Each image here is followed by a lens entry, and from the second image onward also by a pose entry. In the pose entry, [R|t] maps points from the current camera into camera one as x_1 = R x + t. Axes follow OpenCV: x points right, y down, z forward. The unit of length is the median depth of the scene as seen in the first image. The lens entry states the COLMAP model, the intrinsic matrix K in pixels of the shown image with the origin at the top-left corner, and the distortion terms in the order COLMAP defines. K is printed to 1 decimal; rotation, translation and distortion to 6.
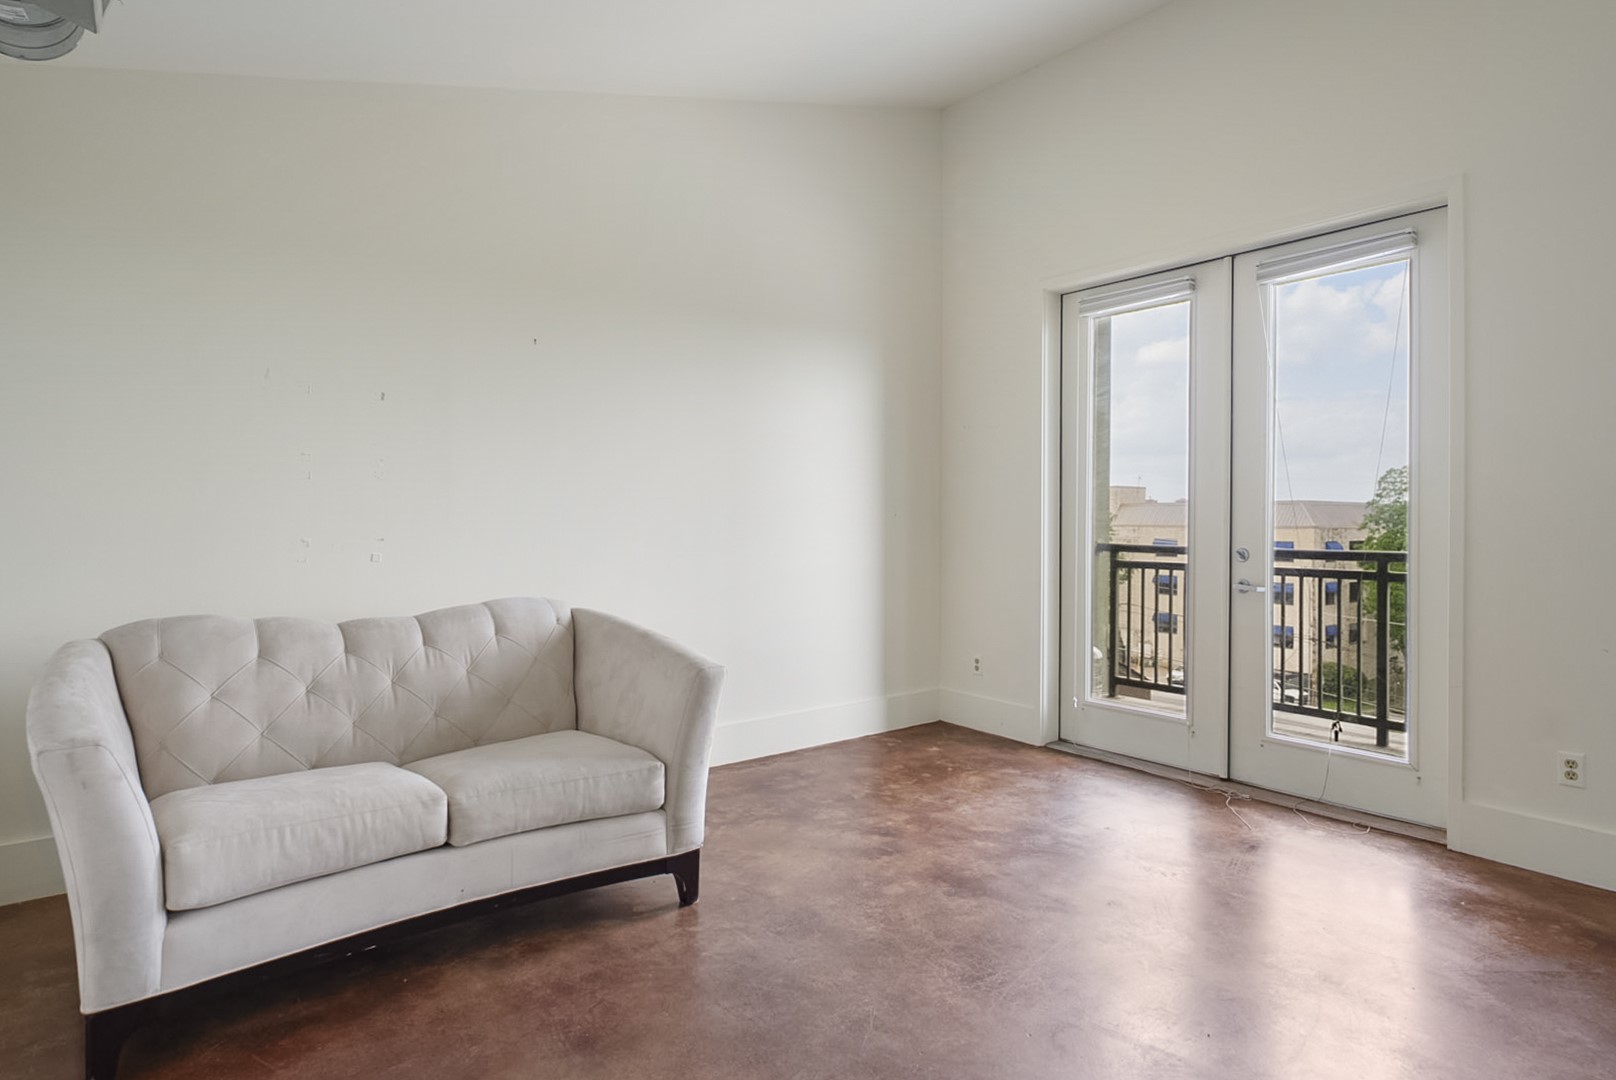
lens RADIAL K [[889.3, 0, 804.8], [0, 889.3, 517.3], [0, 0, 1]] dist [-0.000575, 0.000437]
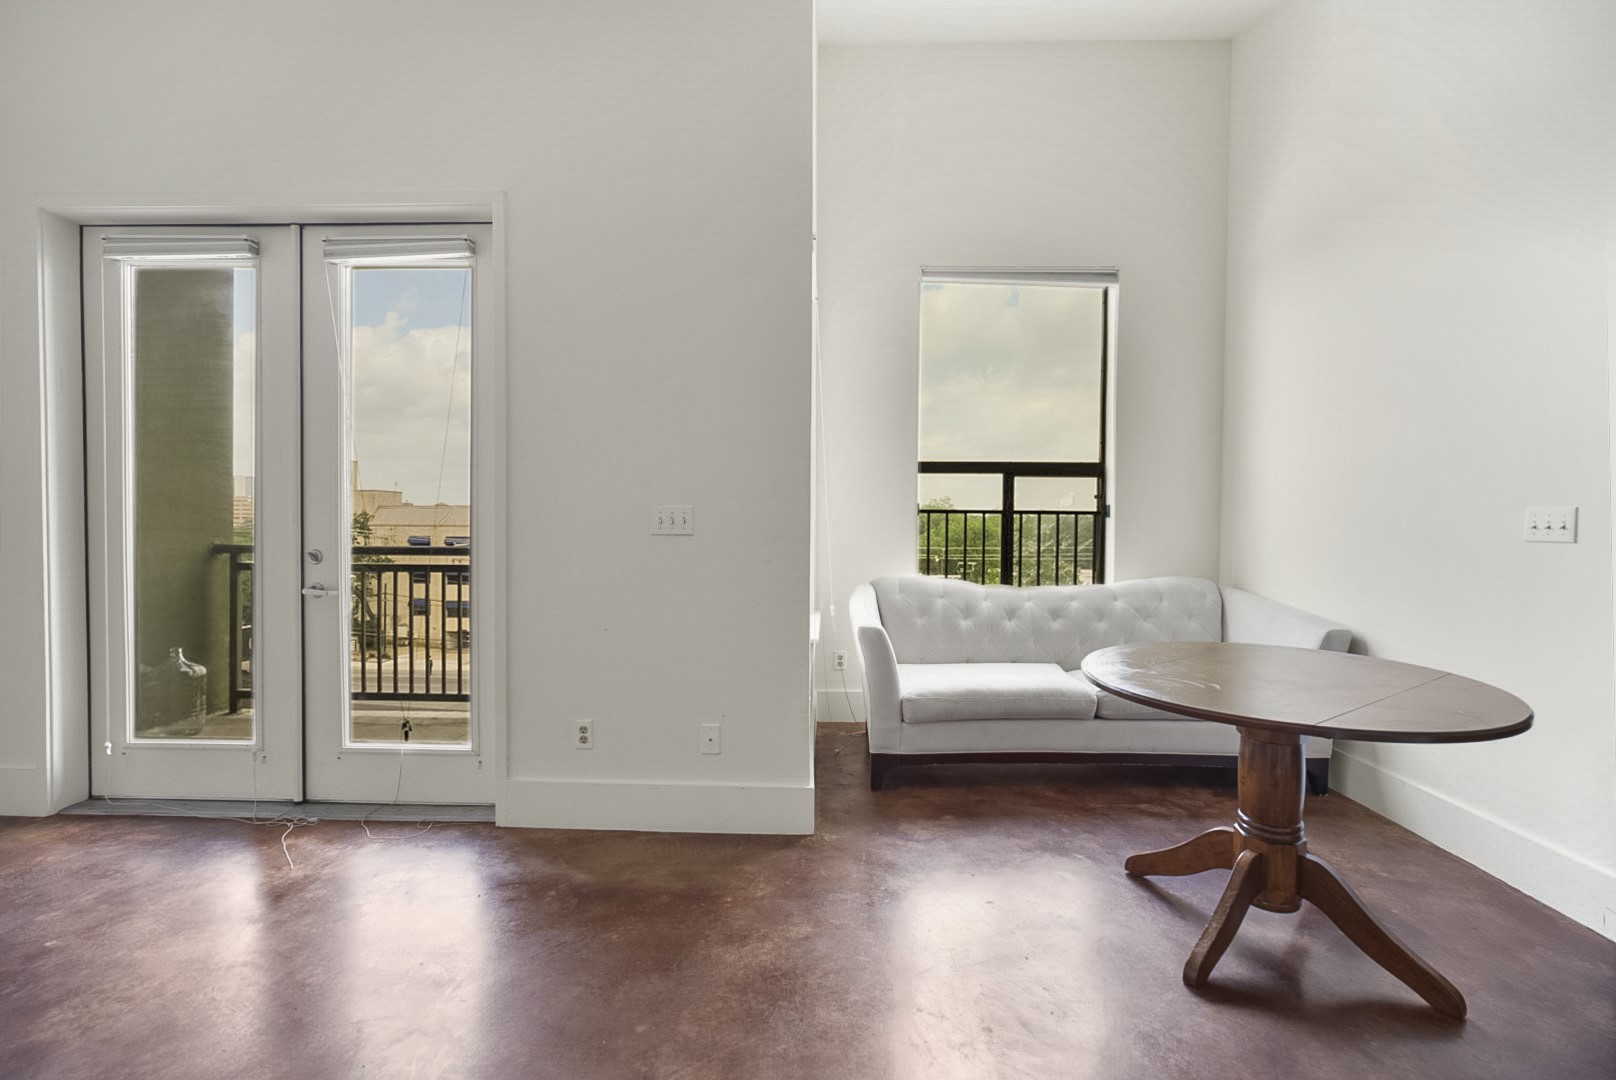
lens RADIAL K [[705.2, 0, 812.1], [0, 705.2, 541.7], [0, 0, 1]] dist [-0.012651, -0.000001]
pose [[0.631351, -0.020499, 0.775226, 0.254020], [-0.005502, 0.999507, 0.030911, 0.001471], [-0.775478, -0.023781, 0.630927, 0.144750]]
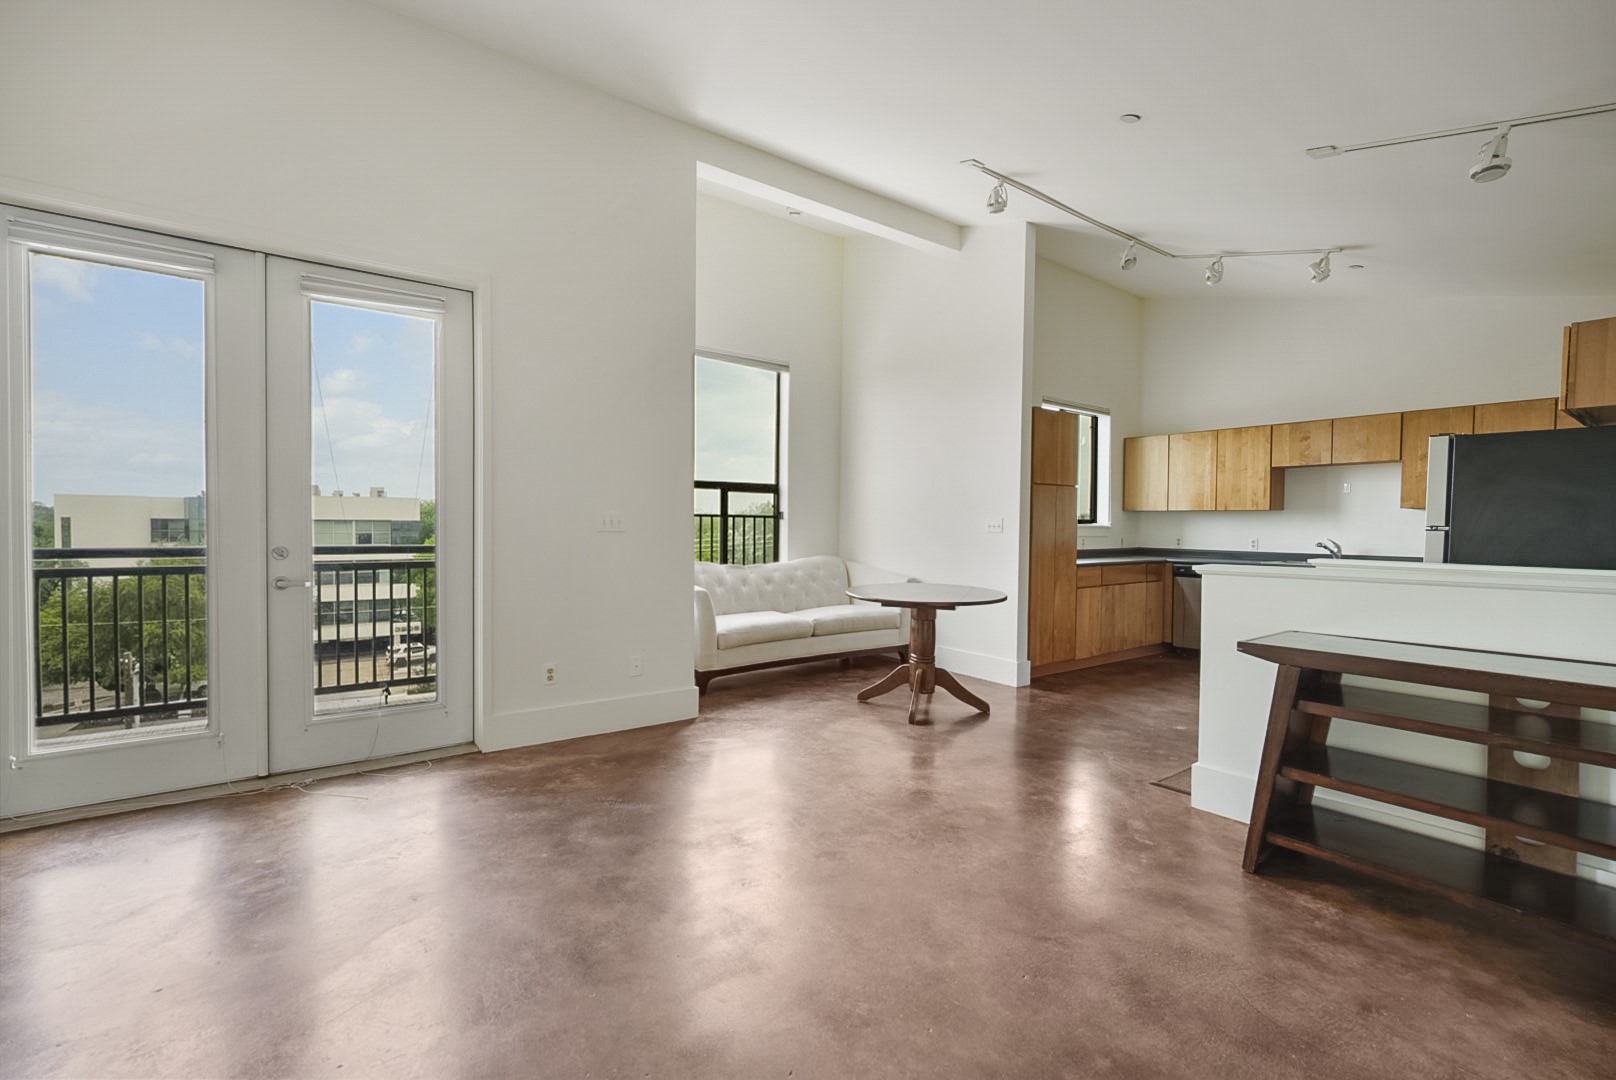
lens RADIAL K [[705.2, 0, 812.1], [0, 705.2, 541.7], [0, 0, 1]] dist [-0.012651, -0.000001]
pose [[0.011853, -0.028429, 0.999526, -0.304486], [-0.011727, 0.999523, 0.028568, -0.001109], [-0.999861, -0.012060, 0.011514, 0.376543]]
